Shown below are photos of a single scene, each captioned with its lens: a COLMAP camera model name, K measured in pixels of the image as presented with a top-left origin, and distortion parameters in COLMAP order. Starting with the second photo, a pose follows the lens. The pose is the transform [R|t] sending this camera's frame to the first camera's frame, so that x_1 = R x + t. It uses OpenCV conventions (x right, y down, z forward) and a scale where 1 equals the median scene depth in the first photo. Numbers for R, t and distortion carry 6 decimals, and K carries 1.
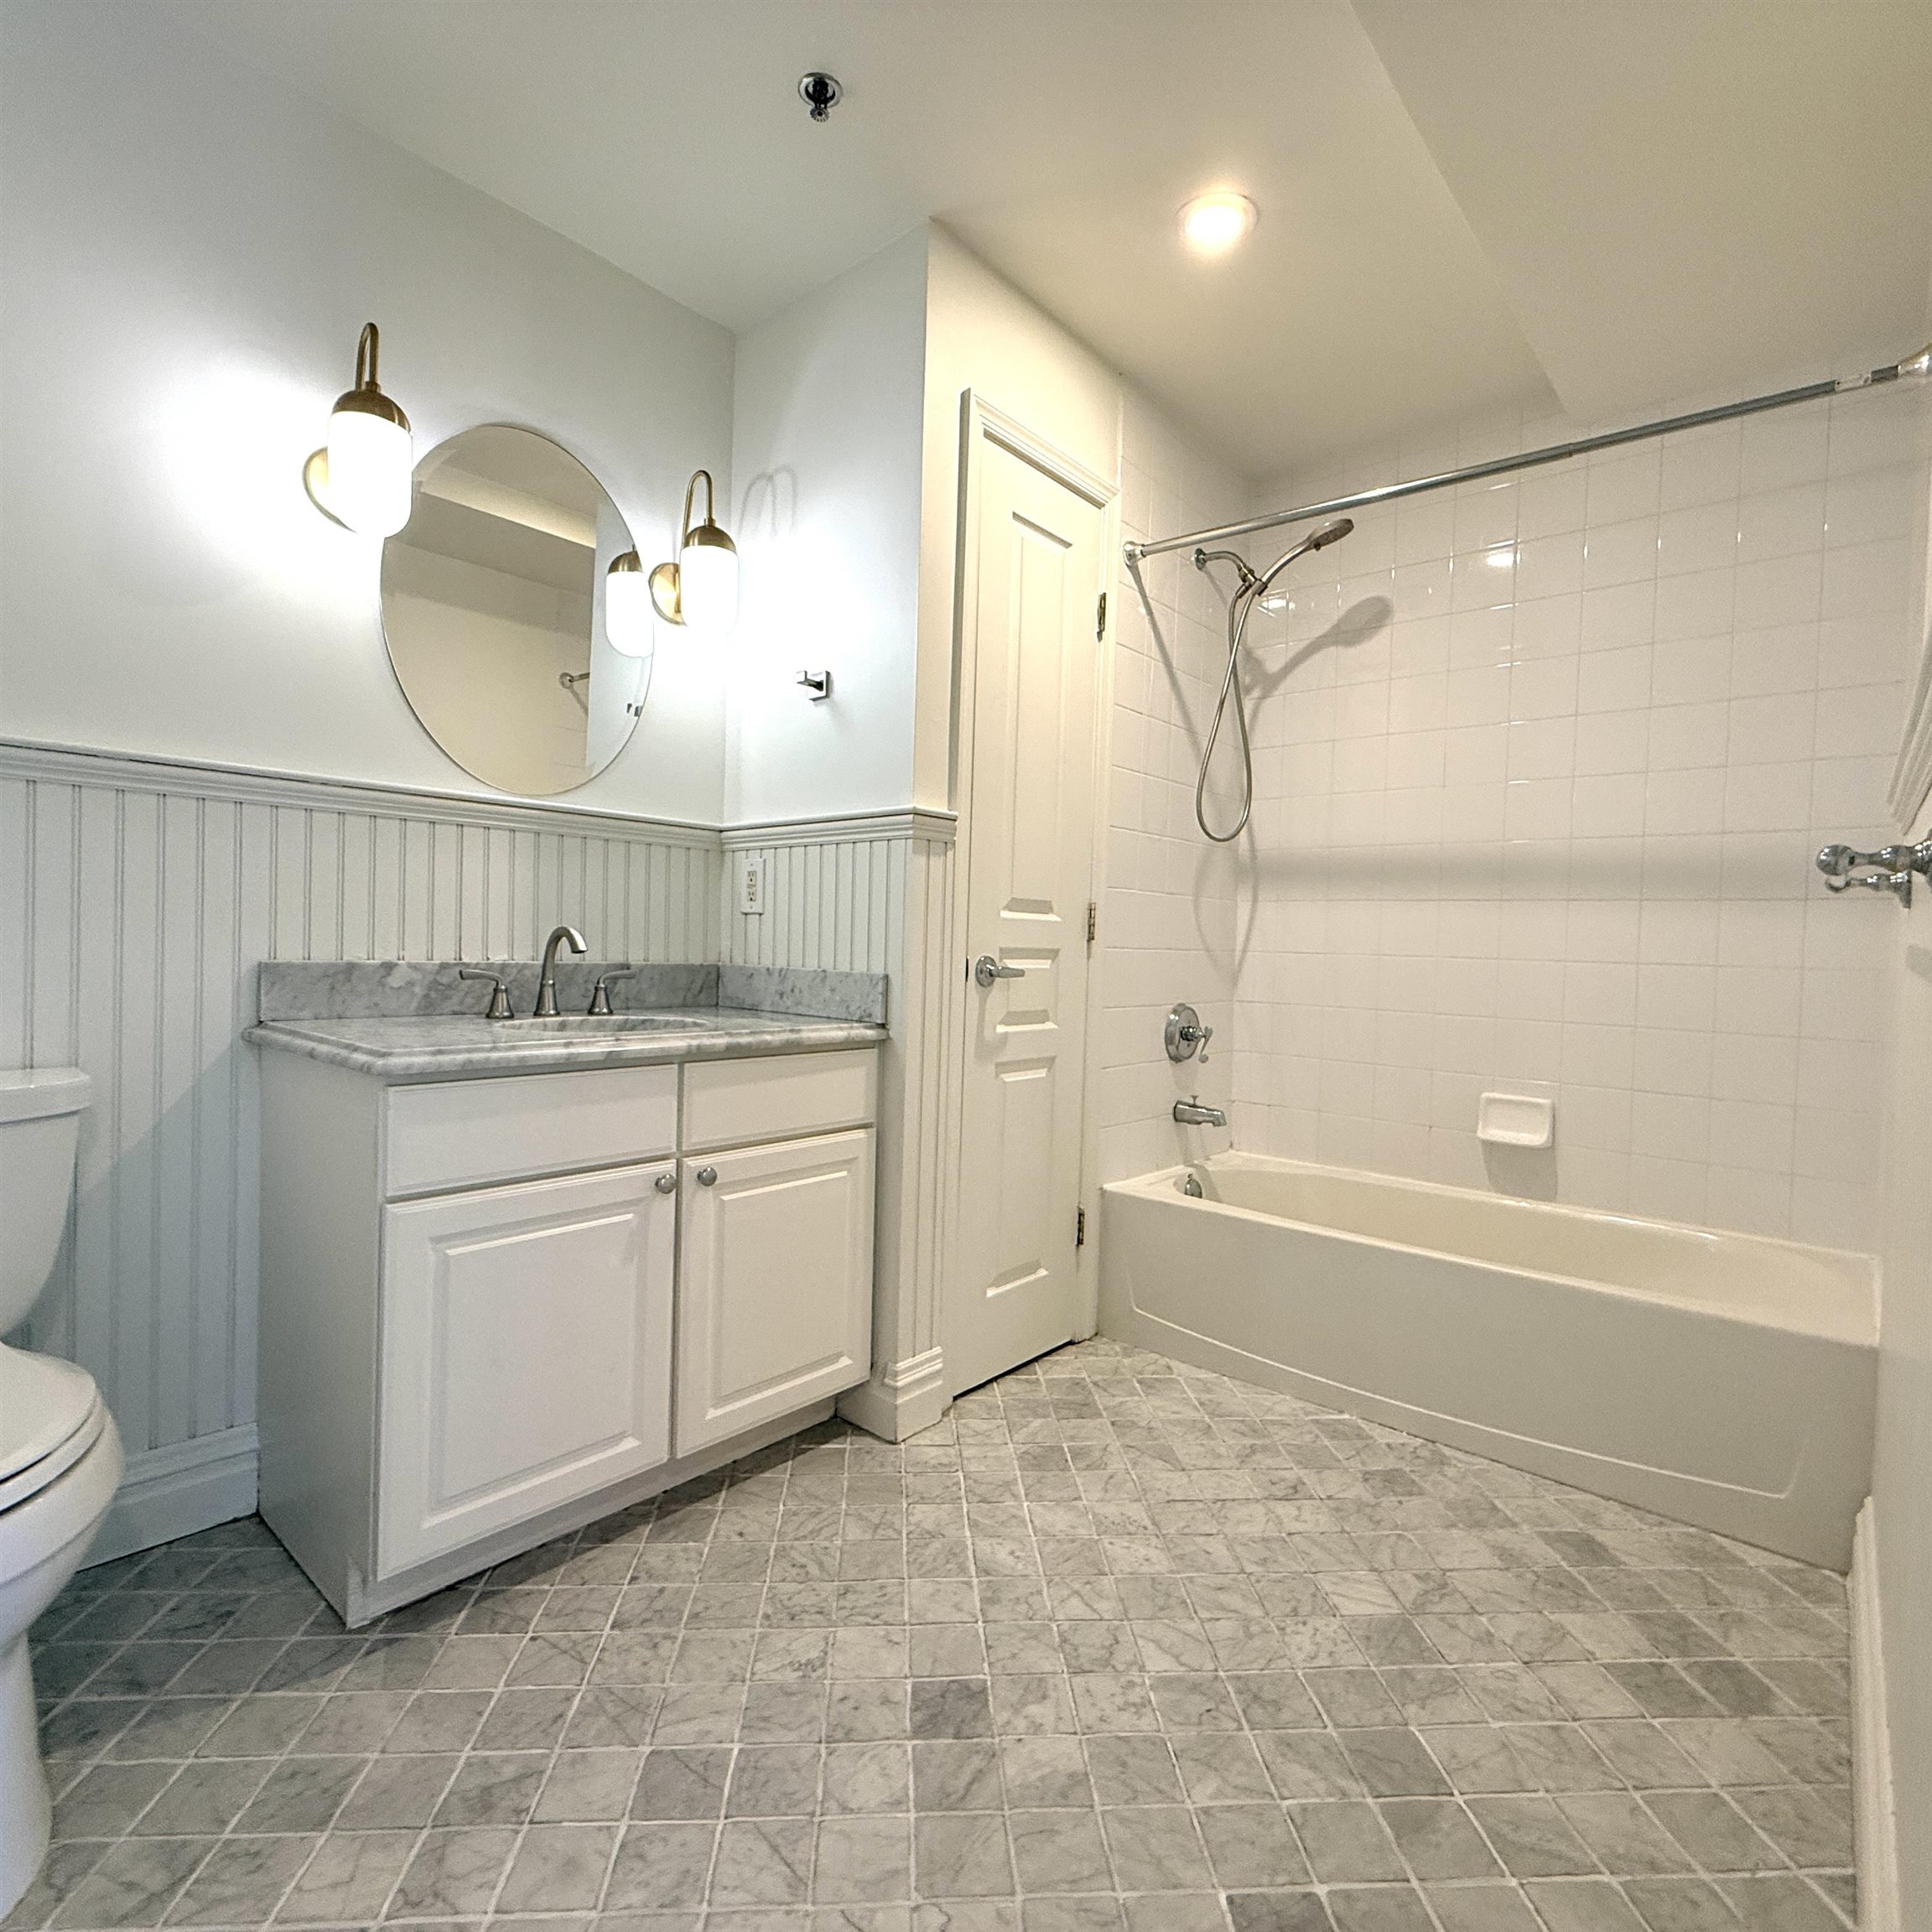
lens RADIAL K [[1027.6, 0, 966.1], [0, 1027.6, 967.1], [0, 0, 1]] dist [0.001463, 0.000091]
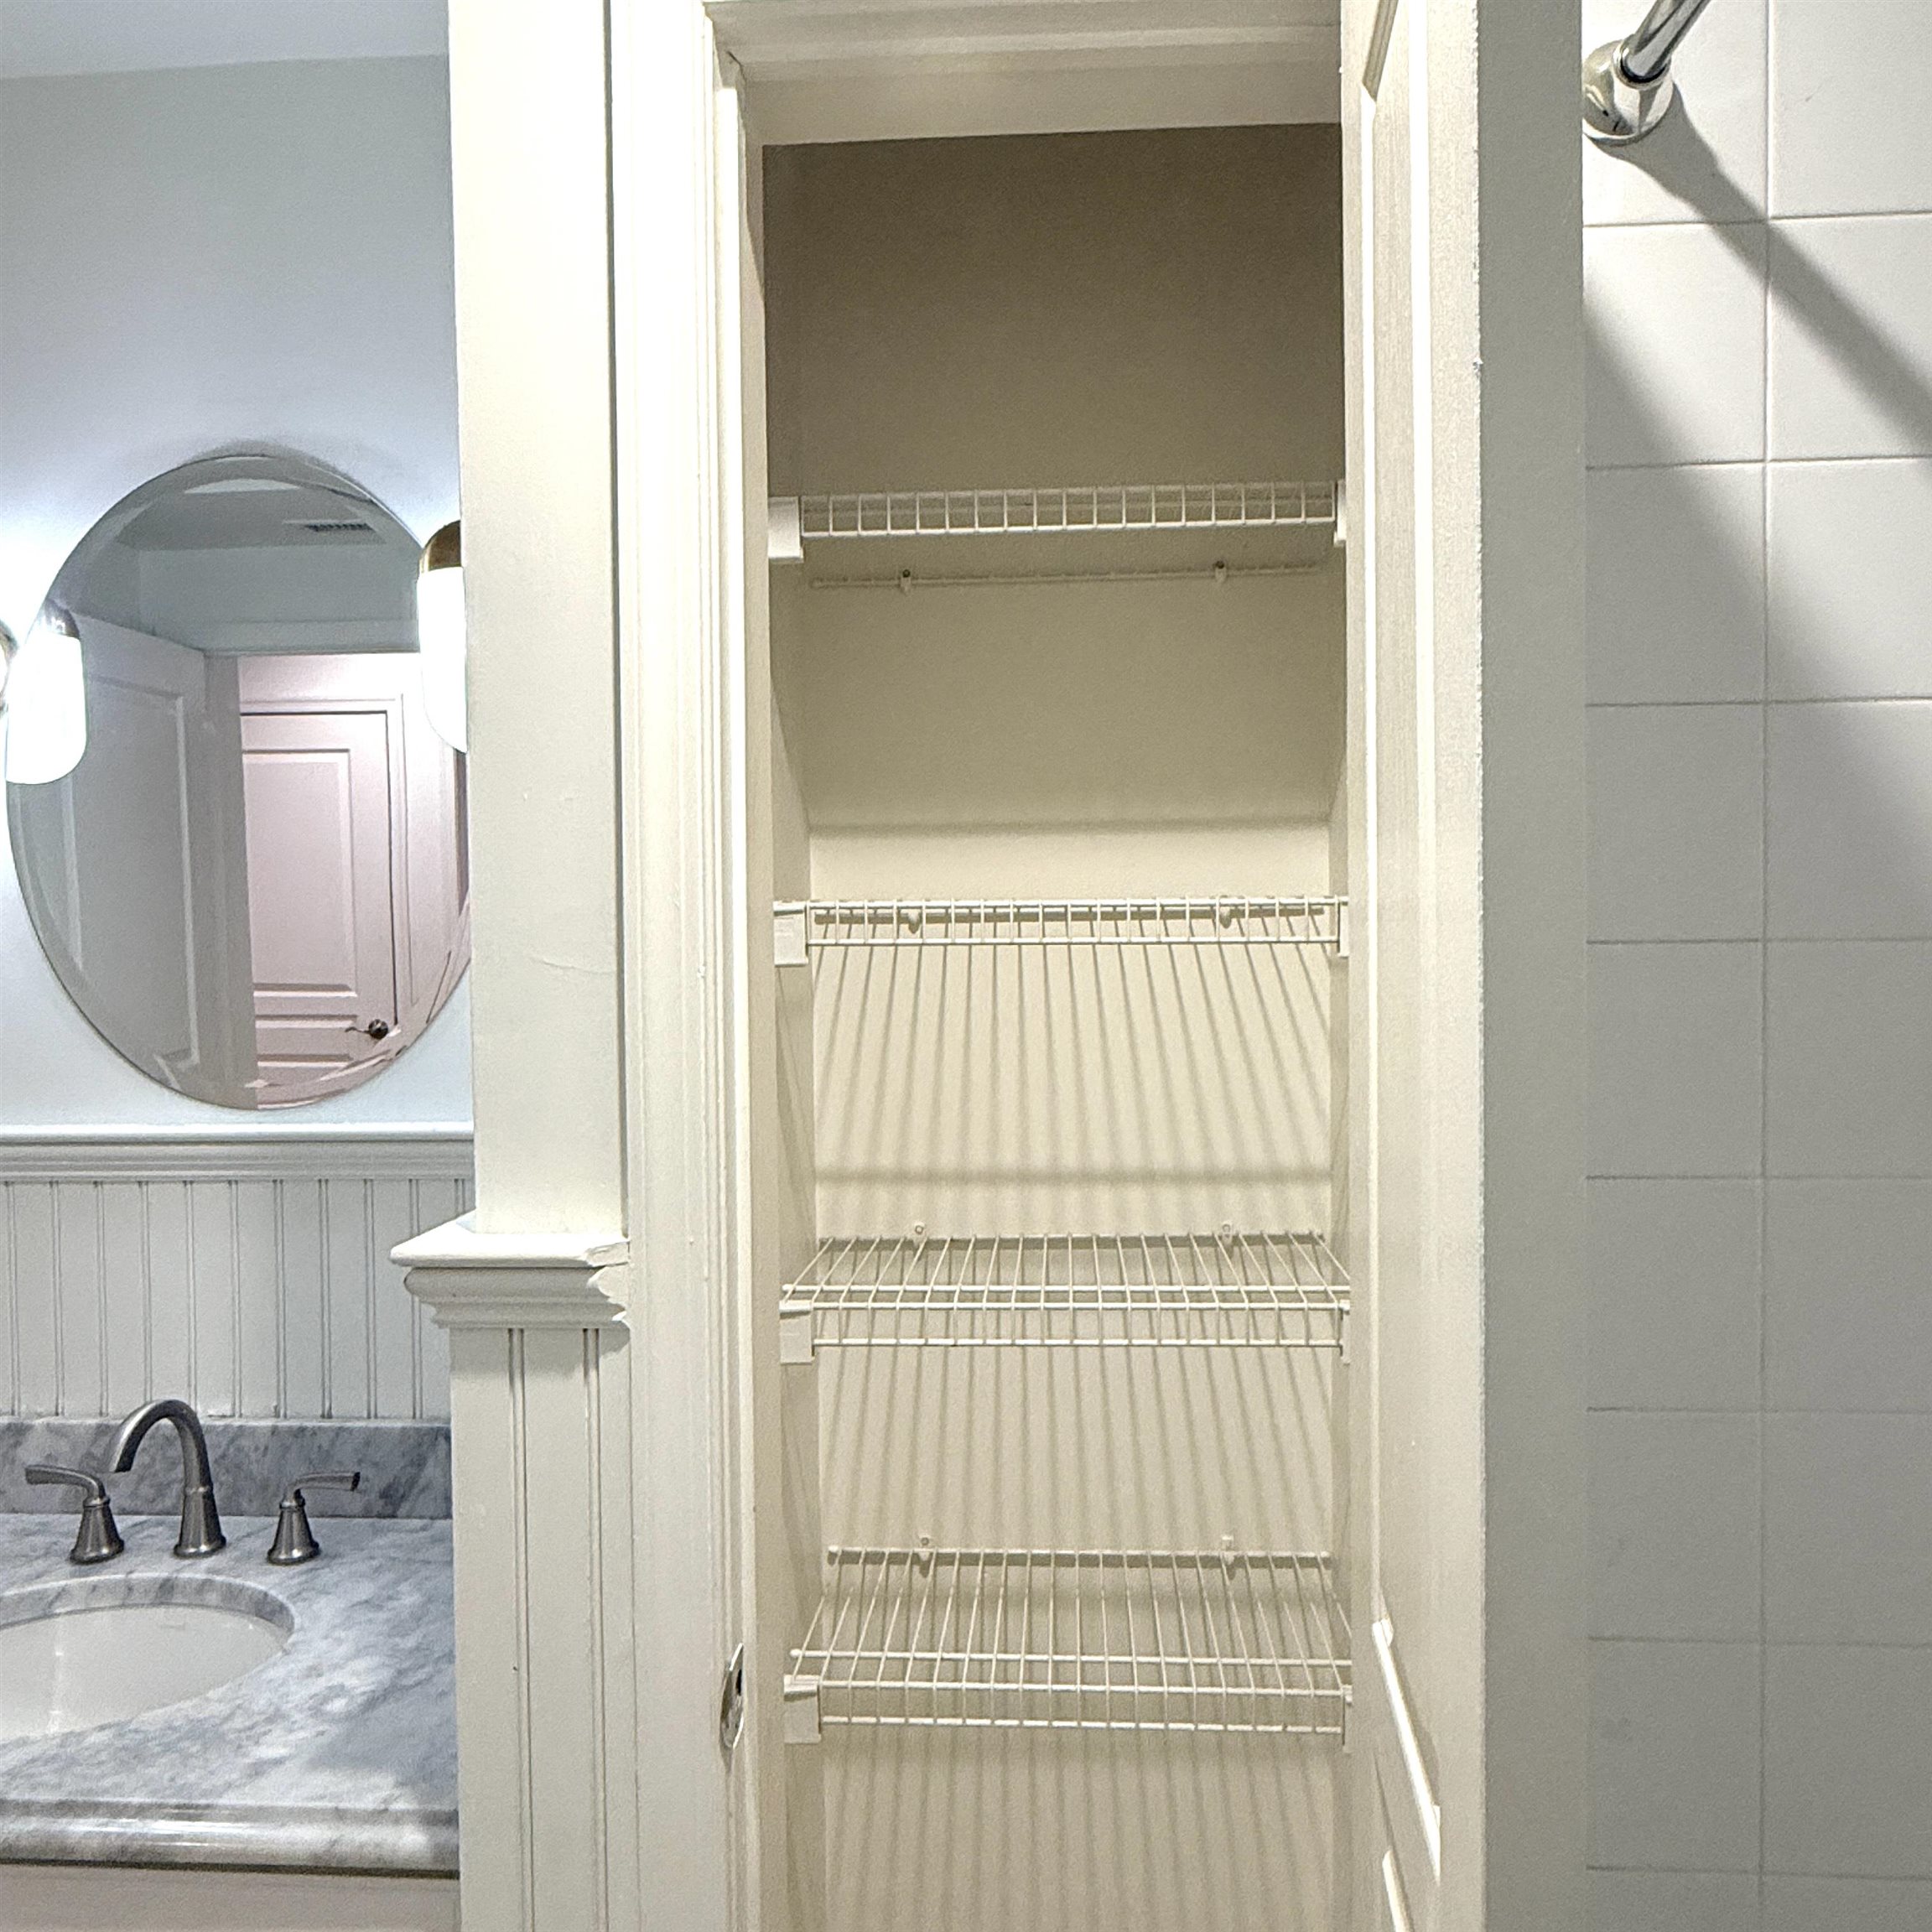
lens RADIAL K [[1533.8, 0, 965.1], [0, 1533.8, 964.9], [0, 0, 1]] dist [-0.000851, -0.000135]
pose [[0.599445, -0.017964, -0.800214, 0.478094], [0.009247, 0.999837, -0.015518, -0.243004], [0.800362, 0.001903, 0.599514, 0.854973]]
